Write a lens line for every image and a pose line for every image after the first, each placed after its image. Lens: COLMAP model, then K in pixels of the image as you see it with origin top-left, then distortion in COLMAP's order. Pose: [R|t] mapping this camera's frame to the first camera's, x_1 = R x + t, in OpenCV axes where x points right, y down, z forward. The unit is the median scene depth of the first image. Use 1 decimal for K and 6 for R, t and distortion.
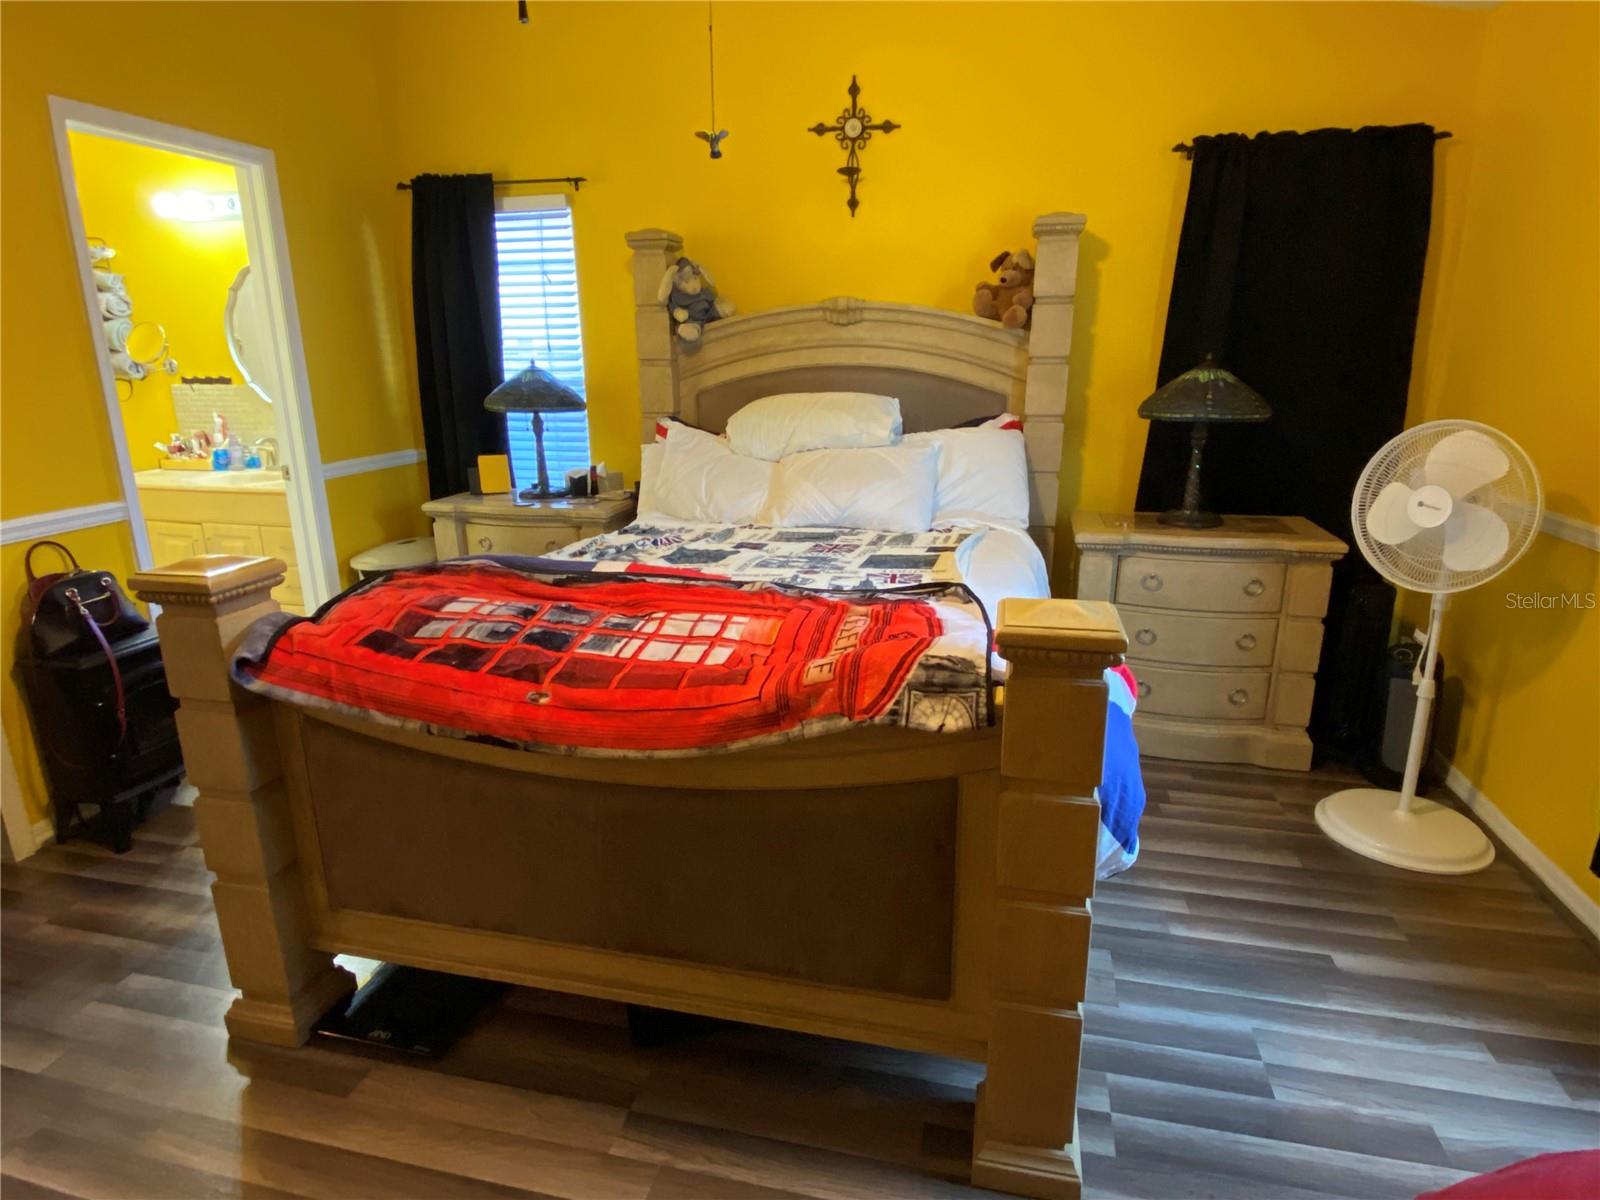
lens RADIAL K [[886.0, 0, 798.5], [0, 886.0, 603.4], [0, 0, 1]] dist [0.002794, 0.000482]
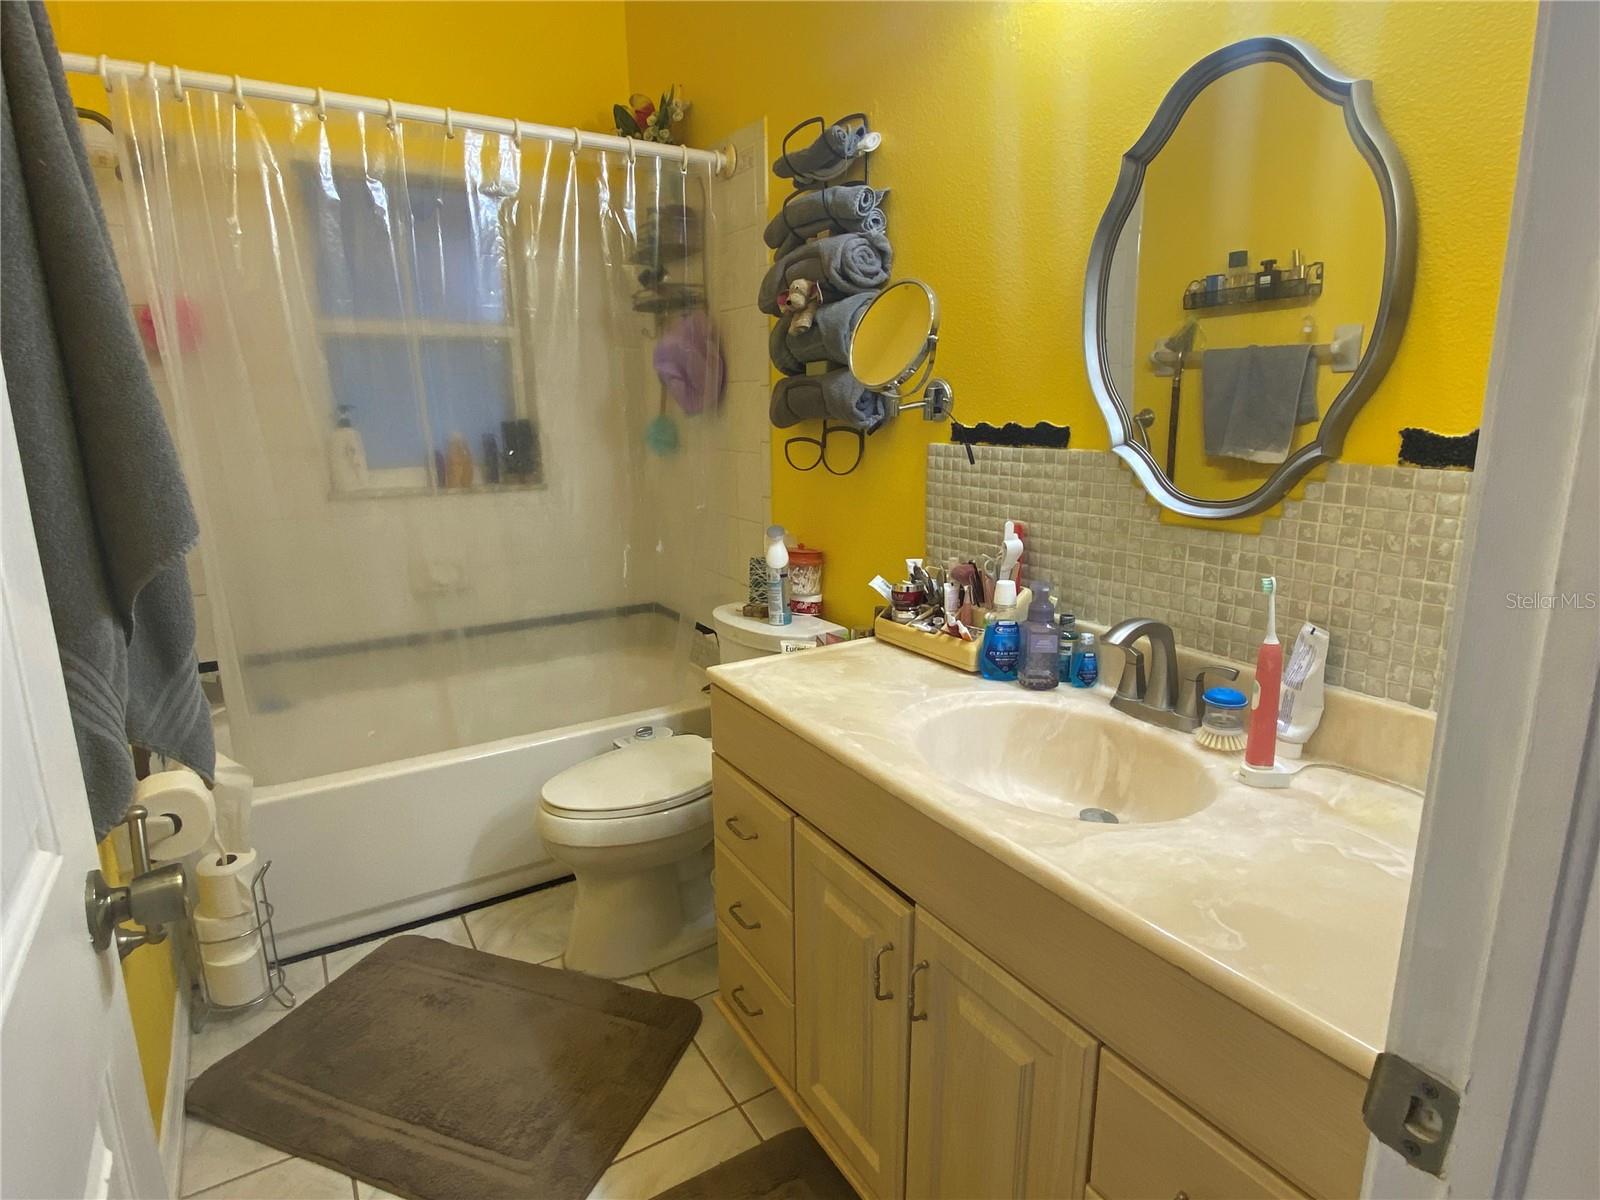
lens RADIAL K [[886.0, 0, 796.0], [0, 886.0, 602.0], [0, 0, 1]] dist [0.002794, 0.000482]
pose [[0.708937, 0.149242, -0.689301, -0.462694], [-0.187030, 0.982145, 0.020289, -0.172856], [0.680021, 0.114536, 0.724191, 0.677736]]
